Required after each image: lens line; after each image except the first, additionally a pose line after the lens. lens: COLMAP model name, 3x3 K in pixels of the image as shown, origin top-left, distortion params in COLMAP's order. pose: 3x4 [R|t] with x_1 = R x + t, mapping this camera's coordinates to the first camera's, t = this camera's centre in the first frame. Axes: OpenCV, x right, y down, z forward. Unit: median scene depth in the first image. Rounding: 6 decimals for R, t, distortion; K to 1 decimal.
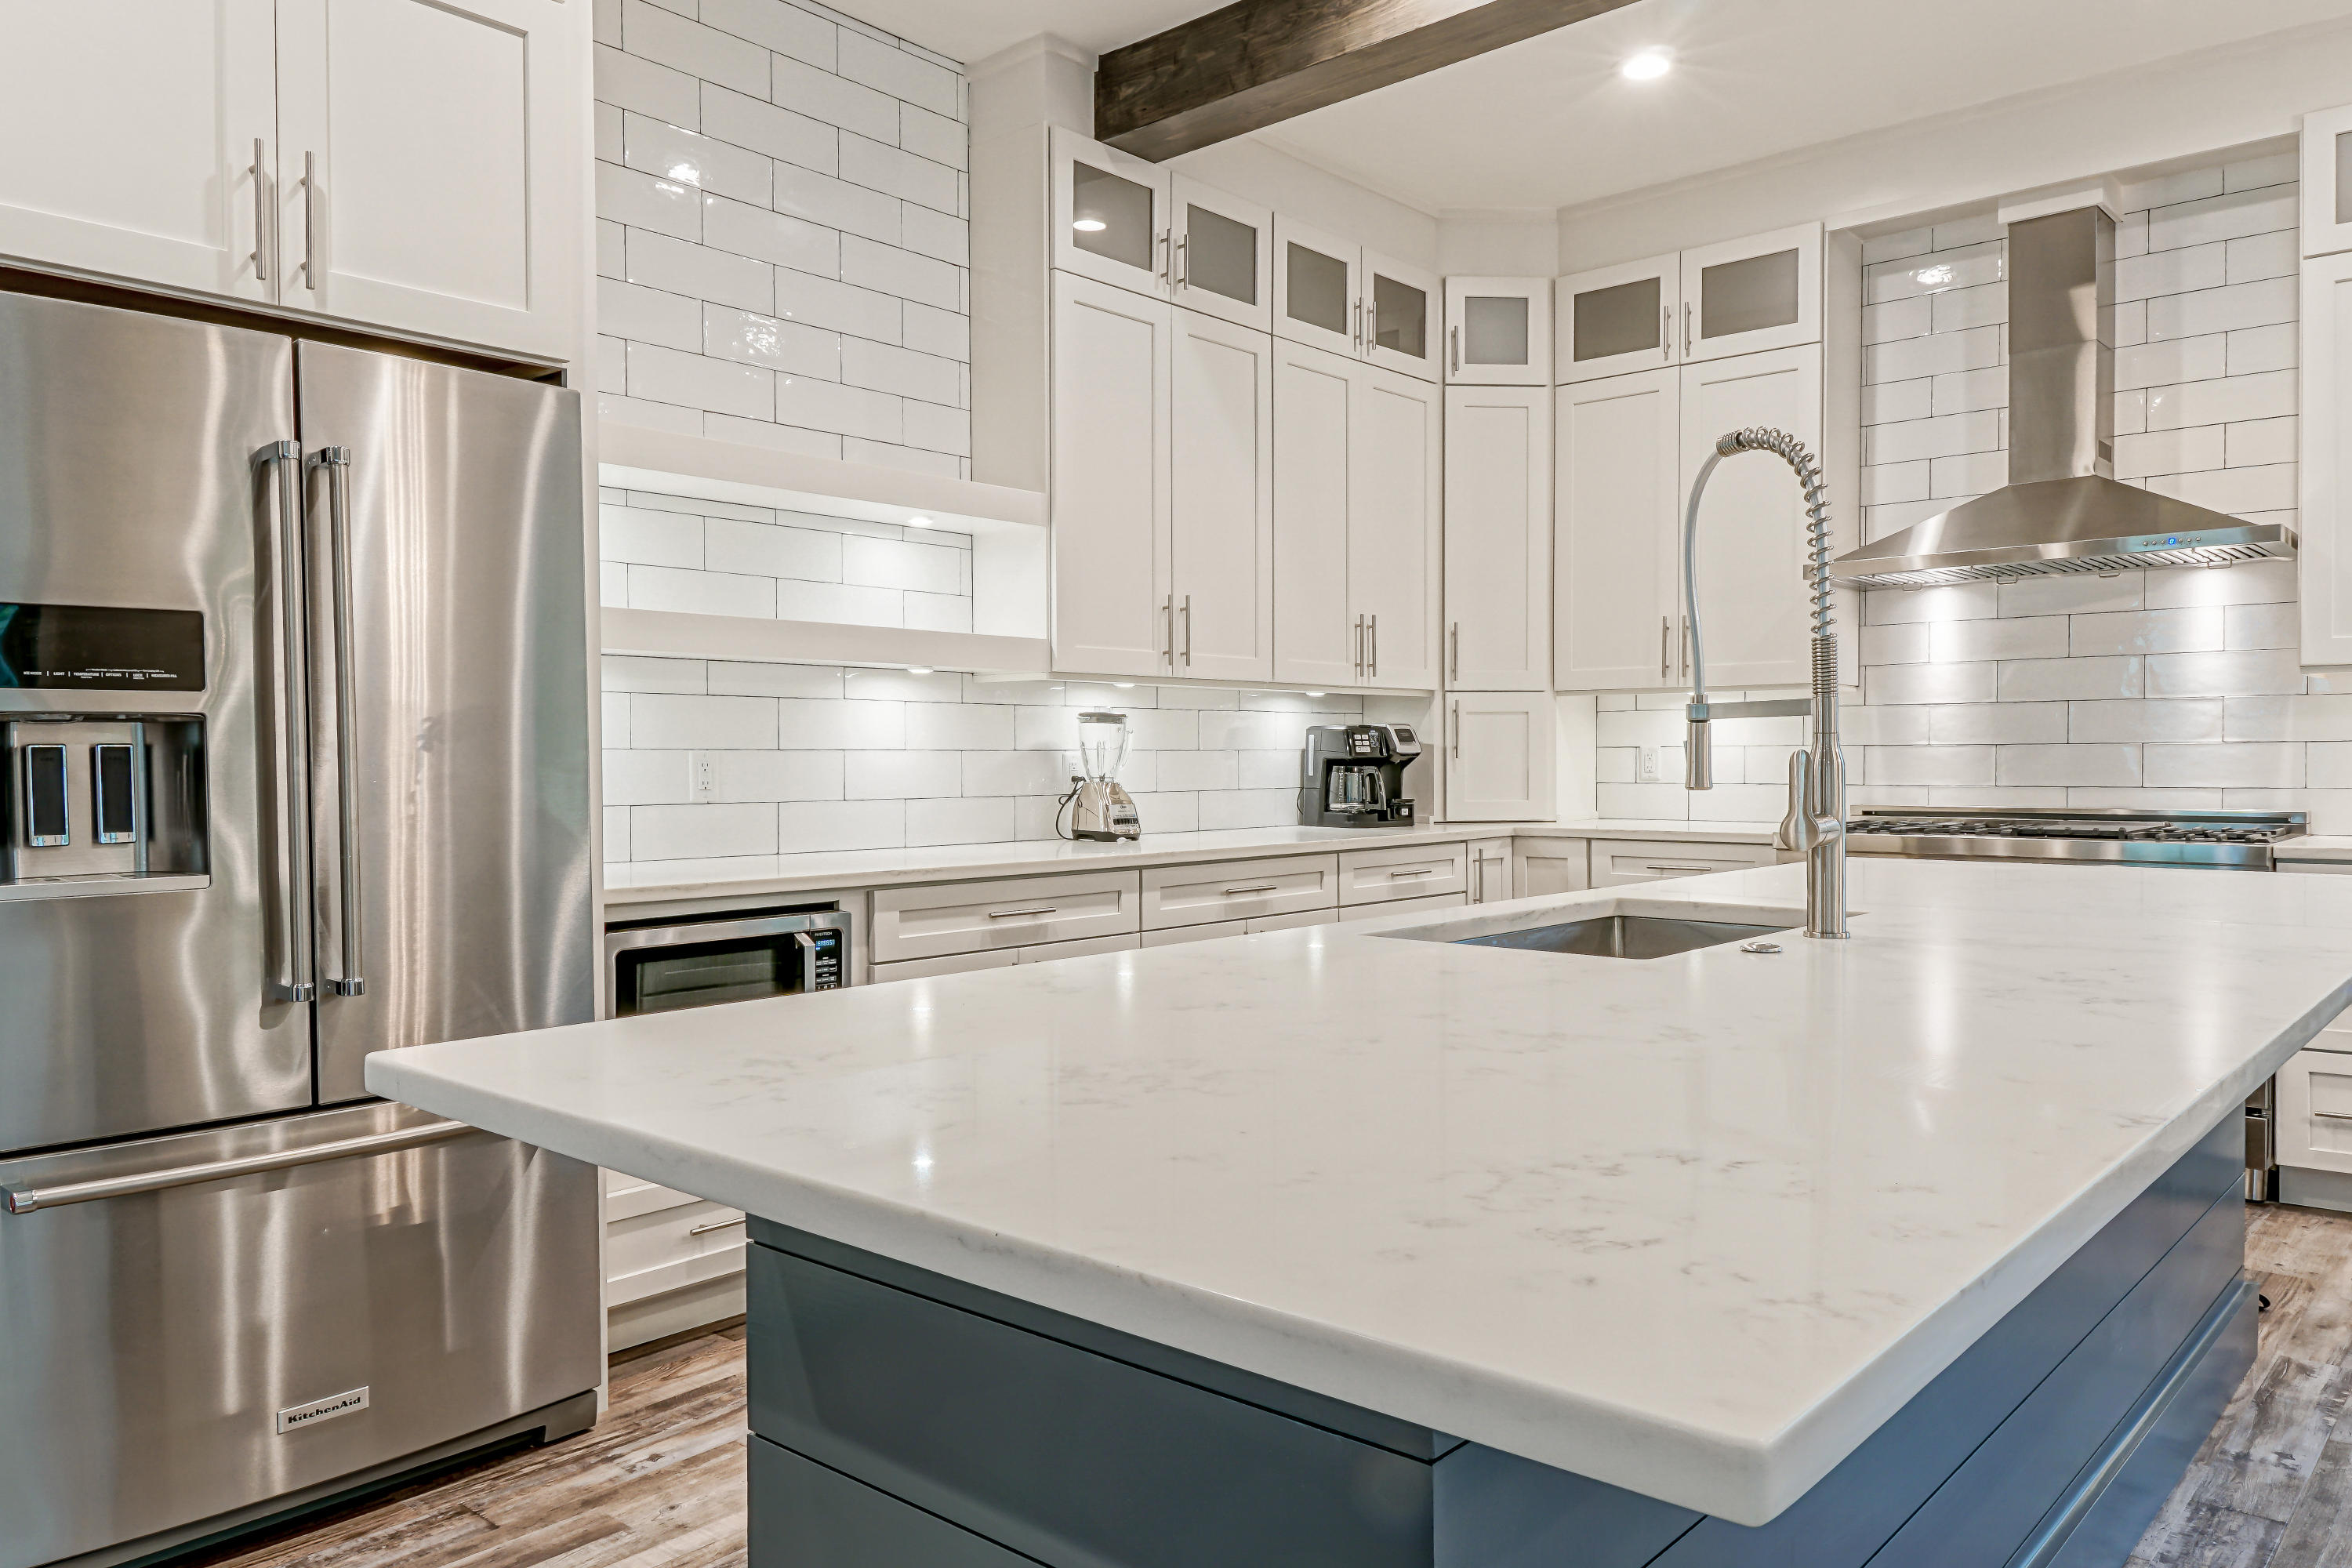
lens RADIAL K [[1643.9, 0, 1188.5], [0, 1643.9, 784.1], [0, 0, 1]] dist [0.022004, -0.024107]
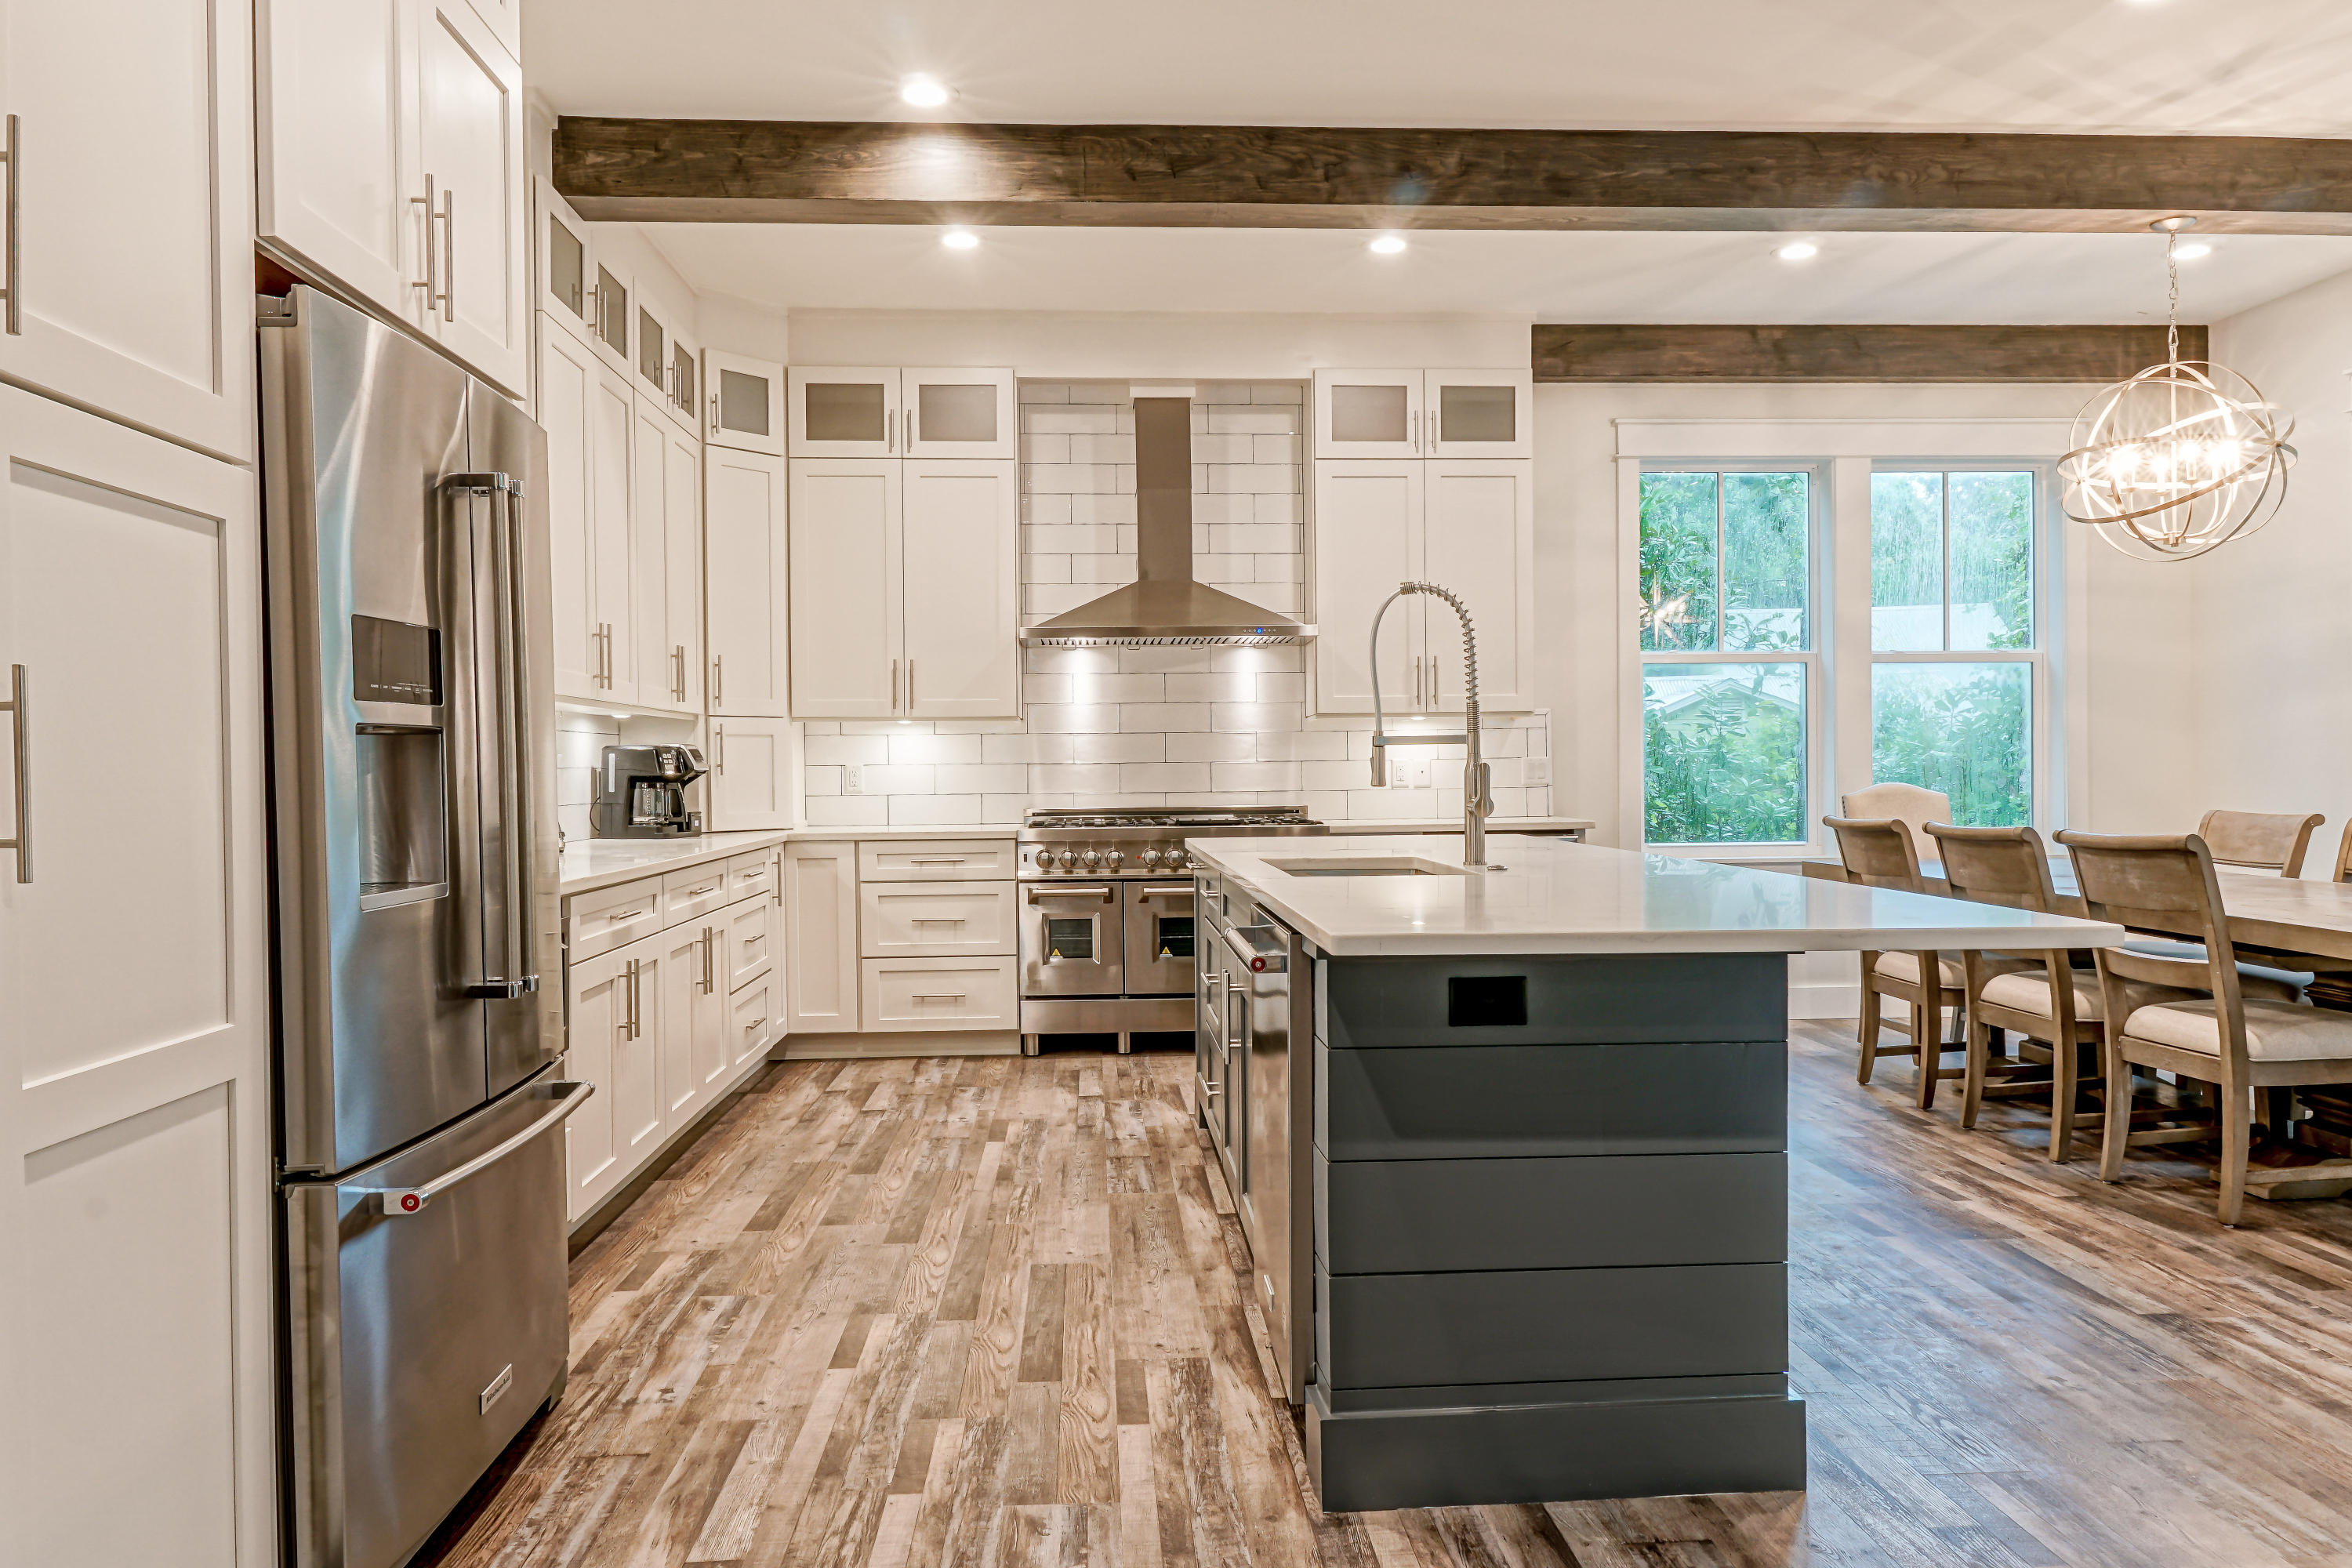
lens RADIAL K [[1643.9, 0, 1188.5], [0, 1643.9, 784.1], [0, 0, 1]] dist [0.022004, -0.024107]
pose [[0.707342, -0.008432, 0.706821, -0.484329], [0.018047, 0.999818, -0.006132, 0.003733], [-0.706641, 0.017093, 0.707366, -0.031956]]
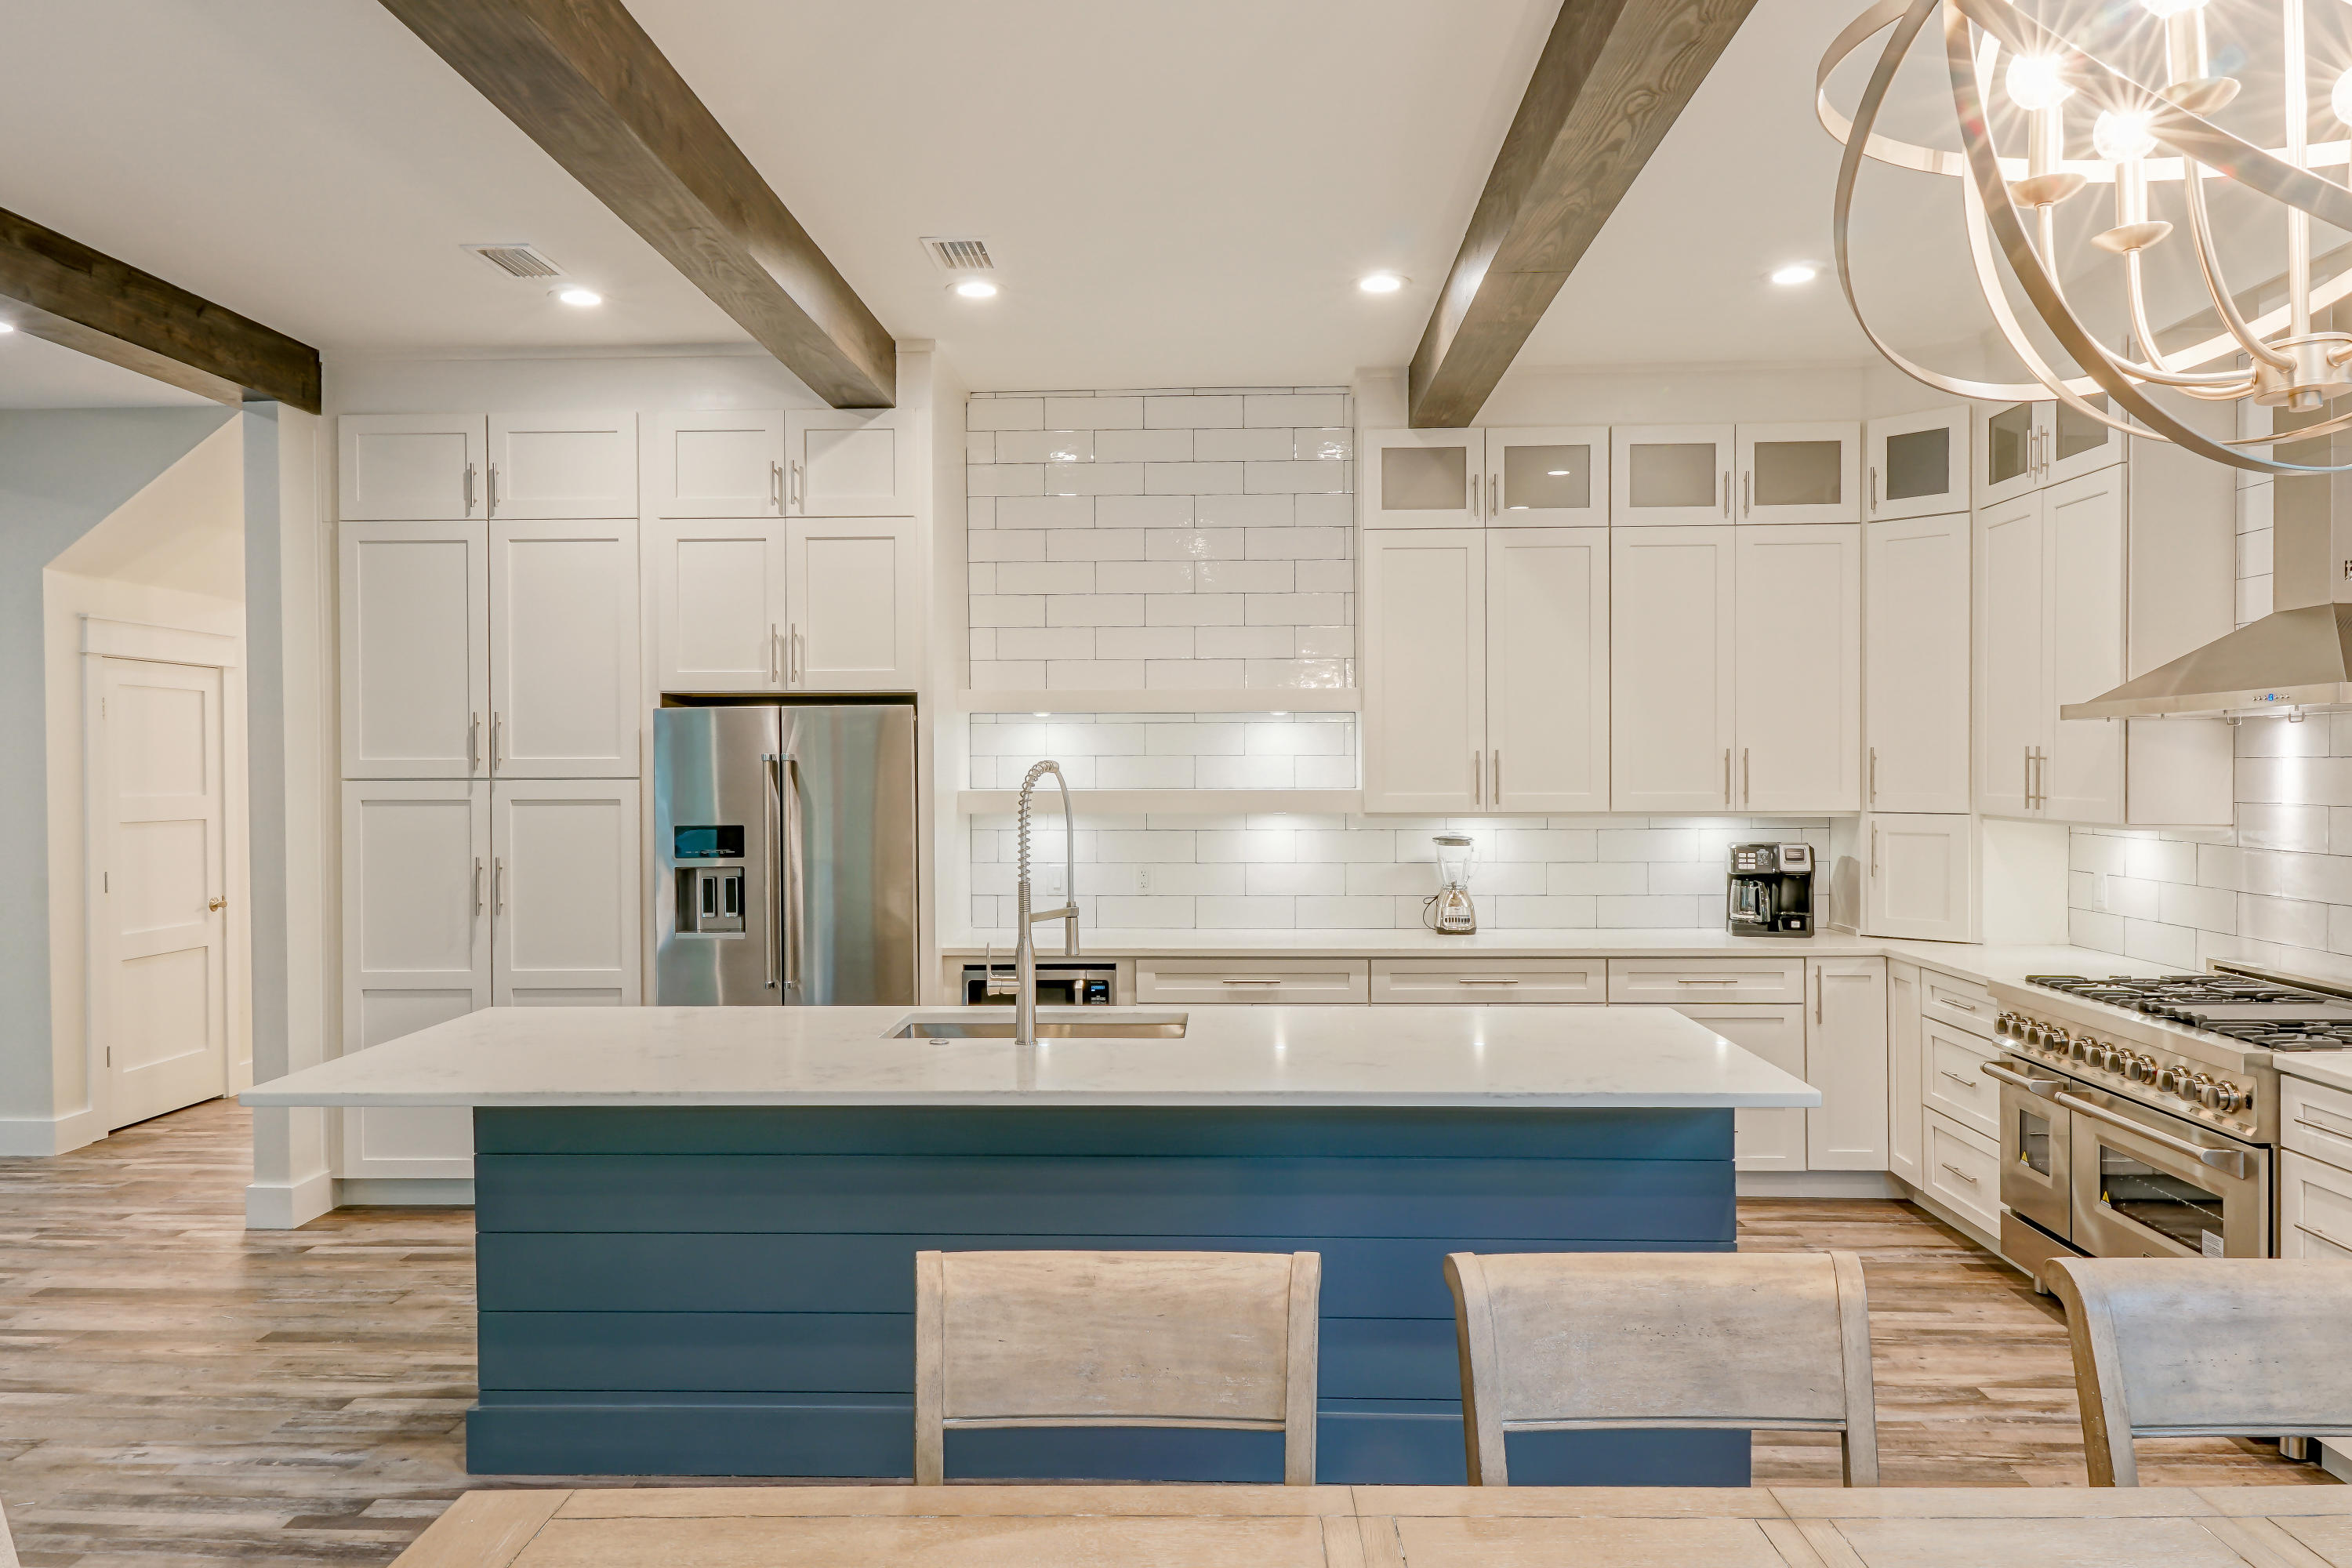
lens RADIAL K [[1591.9, 0, 1176.0], [0, 1591.9, 784.0], [0, 0, 1]] dist [0.021560, -0.025257]
pose [[0.631201, 0.008882, -0.775568, 0.797540], [-0.009535, 0.999948, 0.003691, -0.087956], [0.775560, 0.005065, 0.631253, 0.007270]]
